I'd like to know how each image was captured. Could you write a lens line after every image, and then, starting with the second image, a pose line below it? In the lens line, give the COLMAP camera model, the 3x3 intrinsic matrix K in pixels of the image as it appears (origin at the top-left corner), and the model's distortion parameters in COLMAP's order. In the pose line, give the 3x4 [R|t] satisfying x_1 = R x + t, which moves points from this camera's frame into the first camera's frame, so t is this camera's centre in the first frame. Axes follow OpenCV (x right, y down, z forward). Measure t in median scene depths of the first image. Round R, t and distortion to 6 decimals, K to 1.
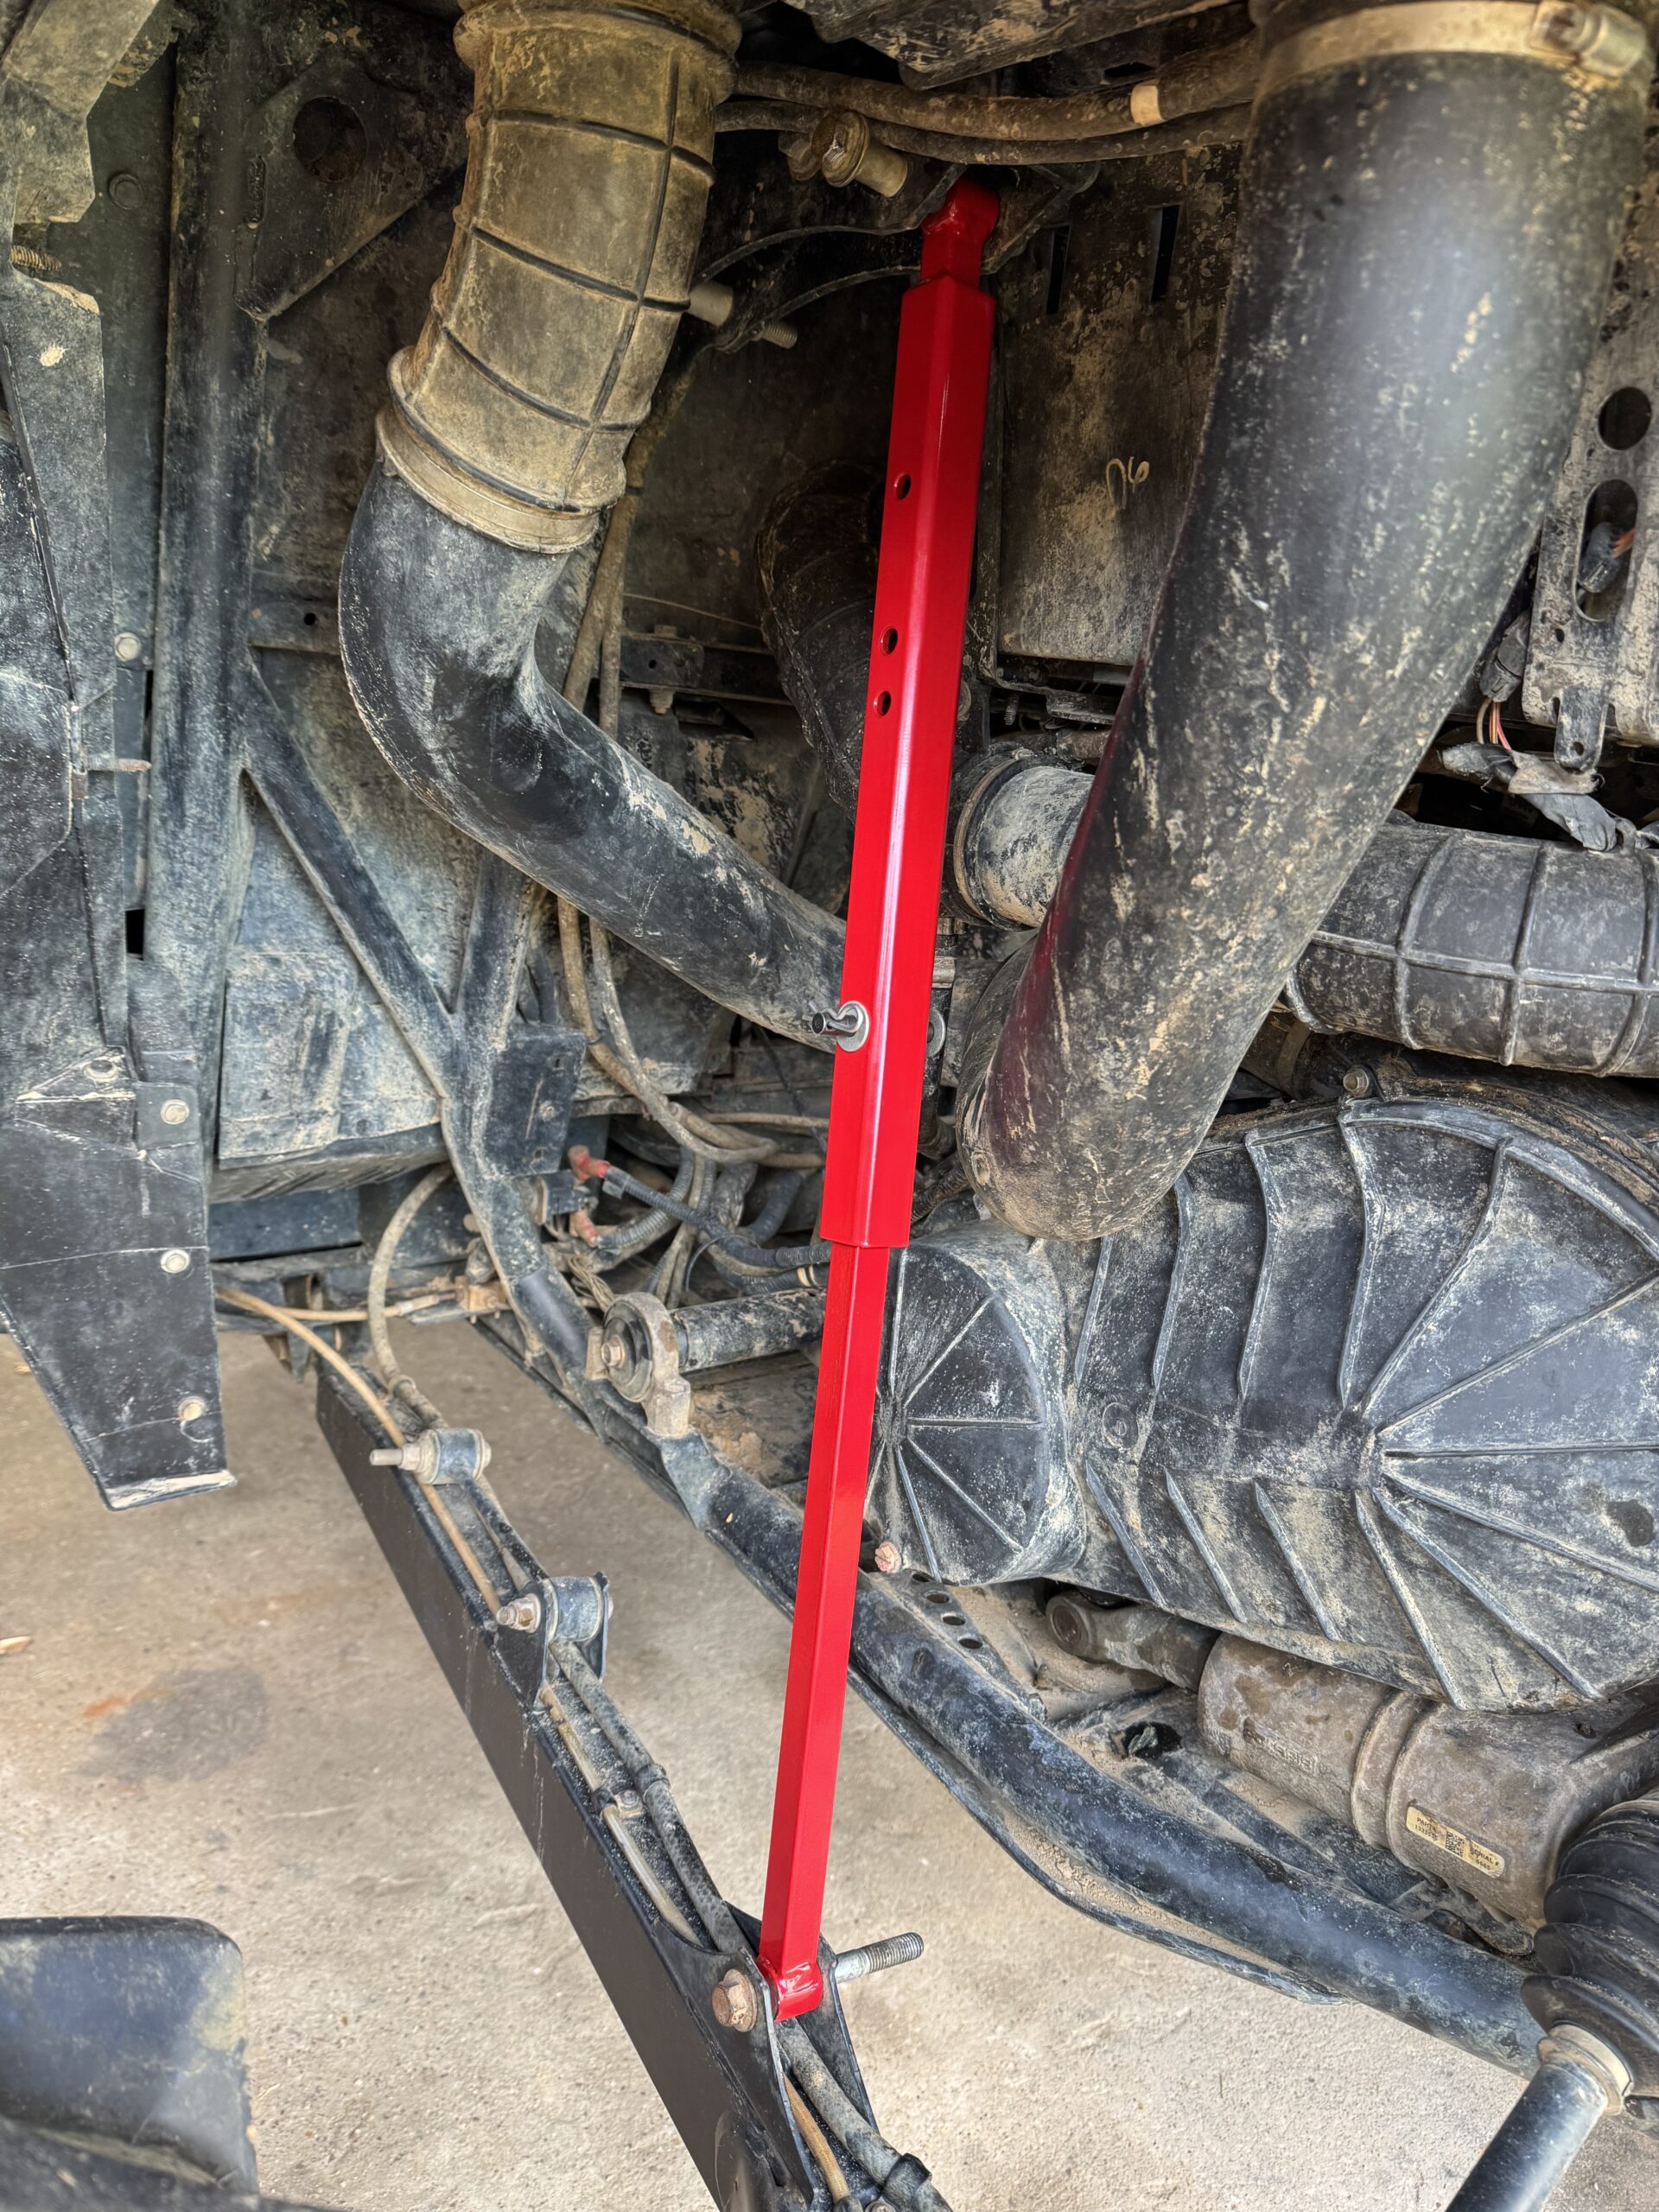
lens RADIAL K [[1541.0, 0, 812.2], [0, 1541.0, 1114.3], [0, 0, 1]] dist [-0.005061, -0.008147]
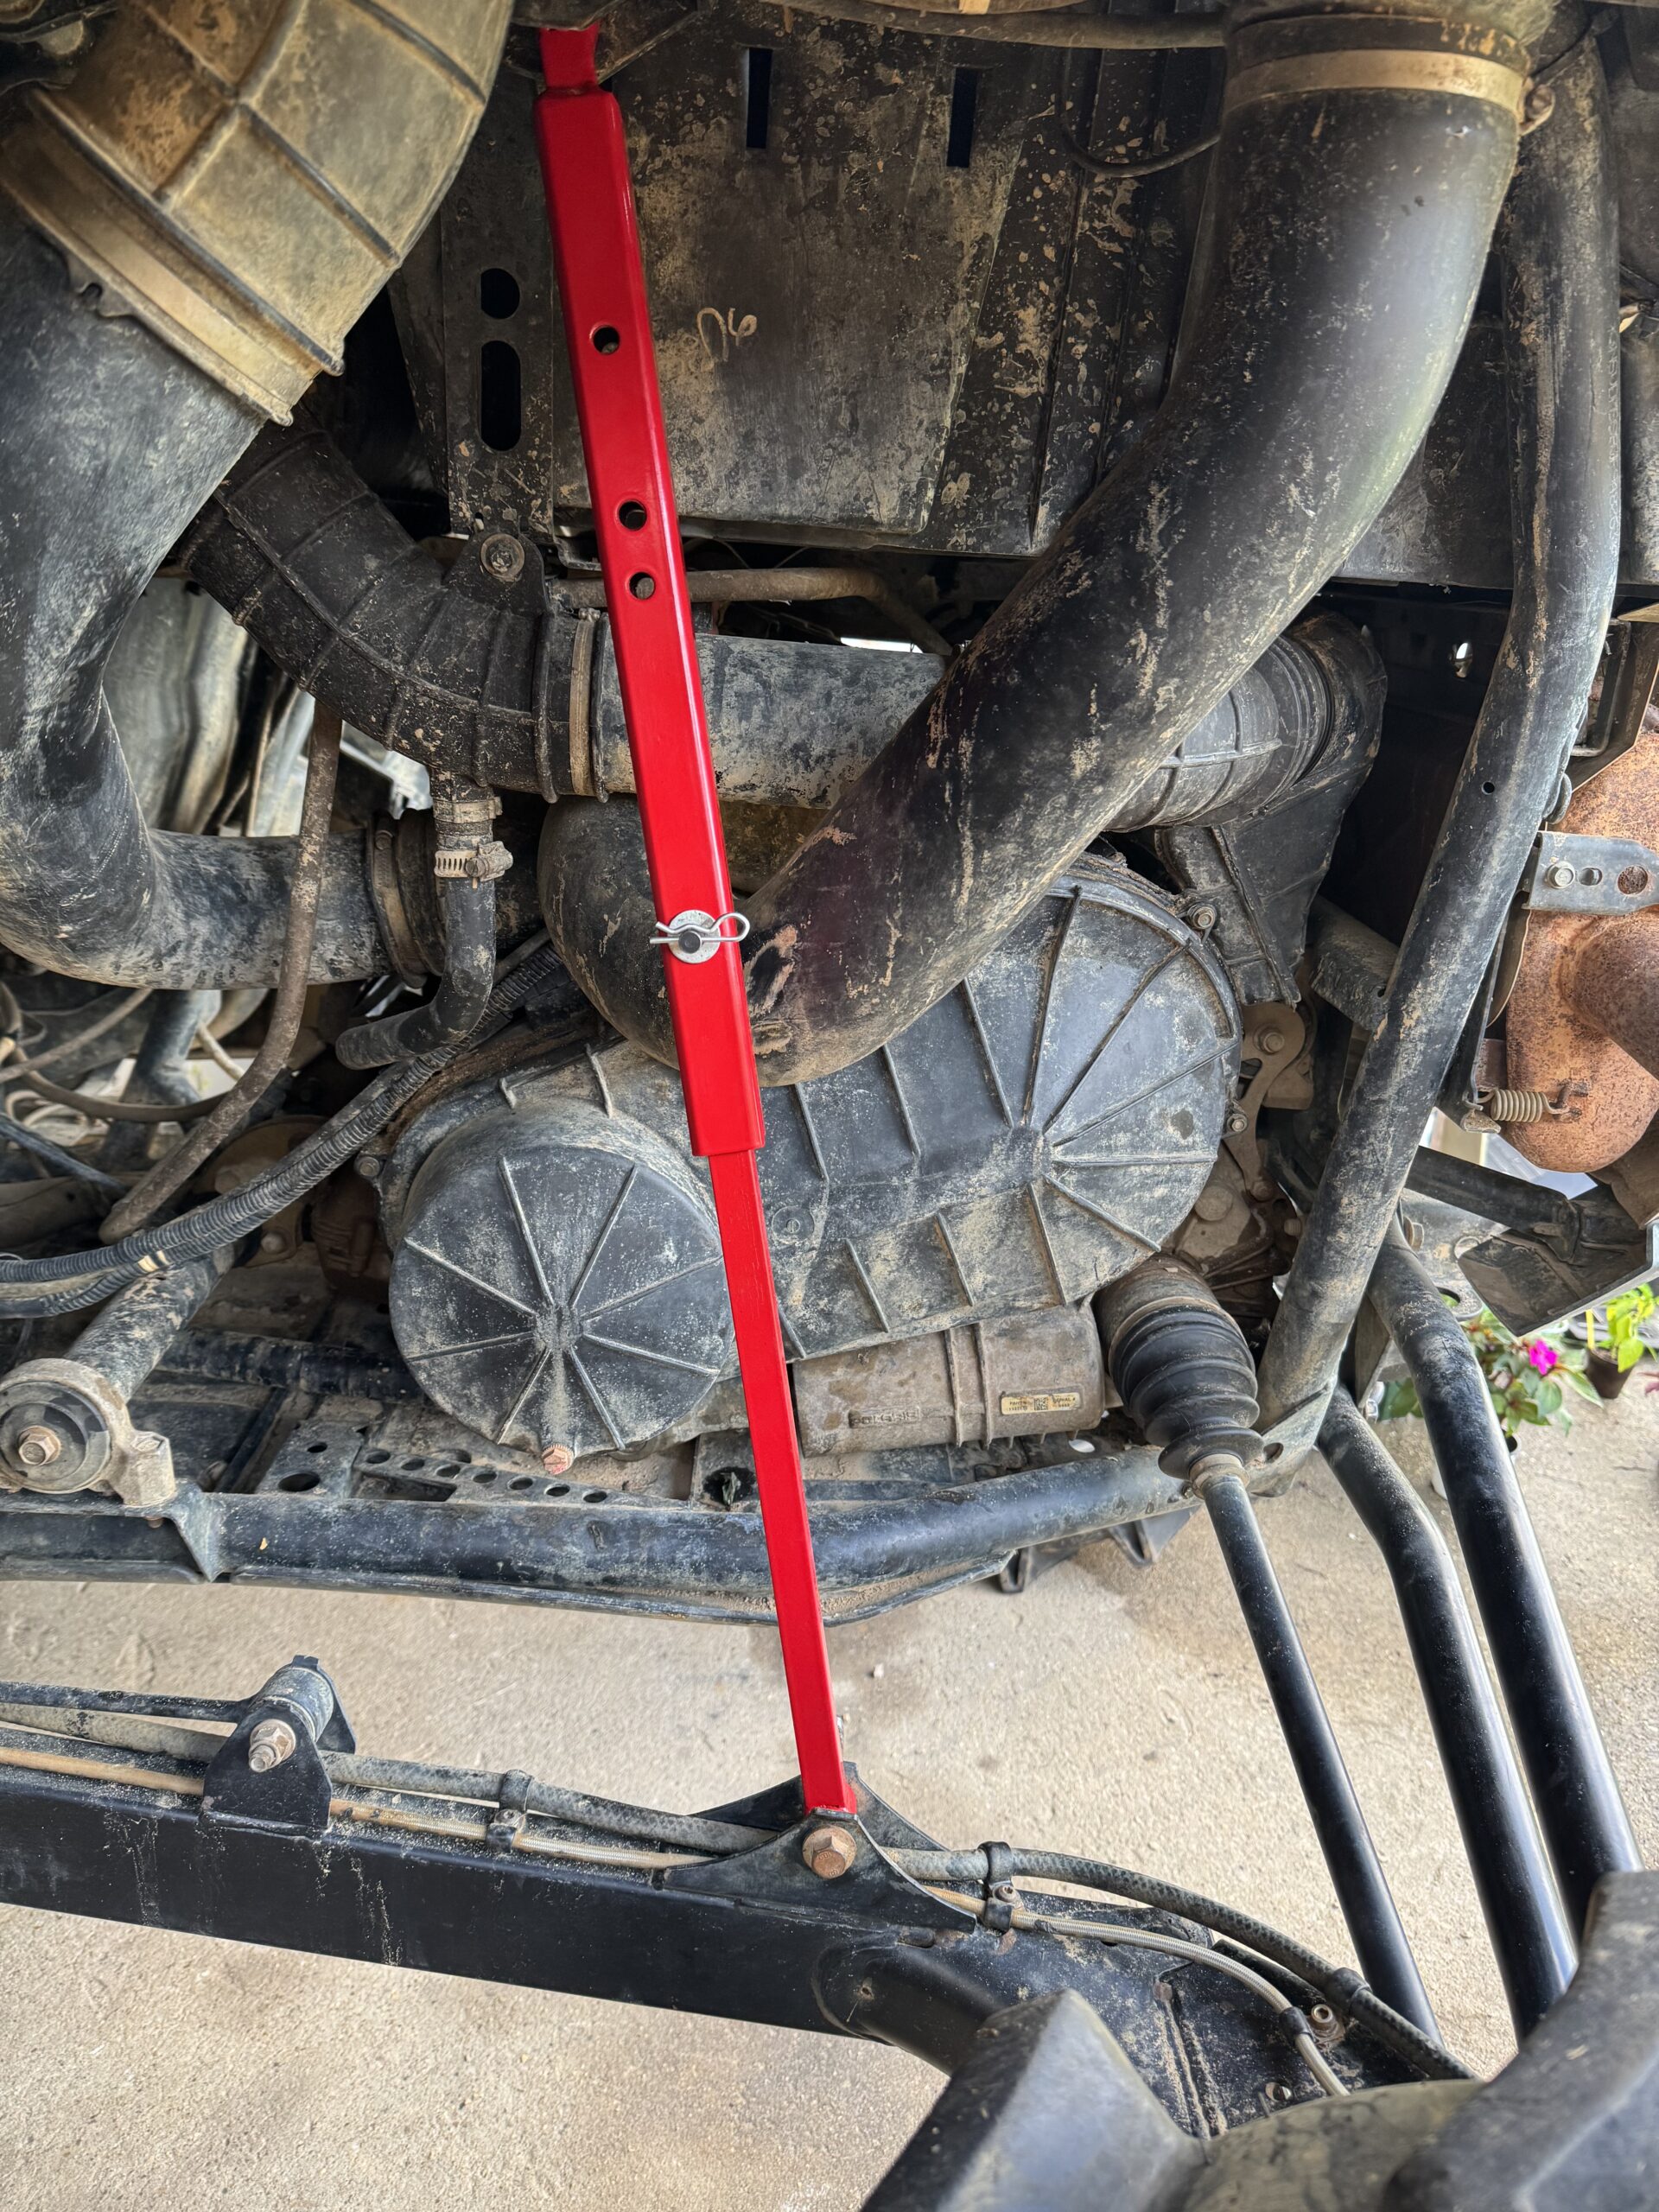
lens RADIAL K [[1541.0, 0, 830.8], [0, 1541.0, 1109.8], [0, 0, 1]] dist [-0.005061, -0.008147]
pose [[0.576663, -0.351880, 0.737320, -0.675994], [0.230290, 0.935907, 0.266543, -0.193948], [-0.783854, 0.016092, 0.620737, 0.343549]]
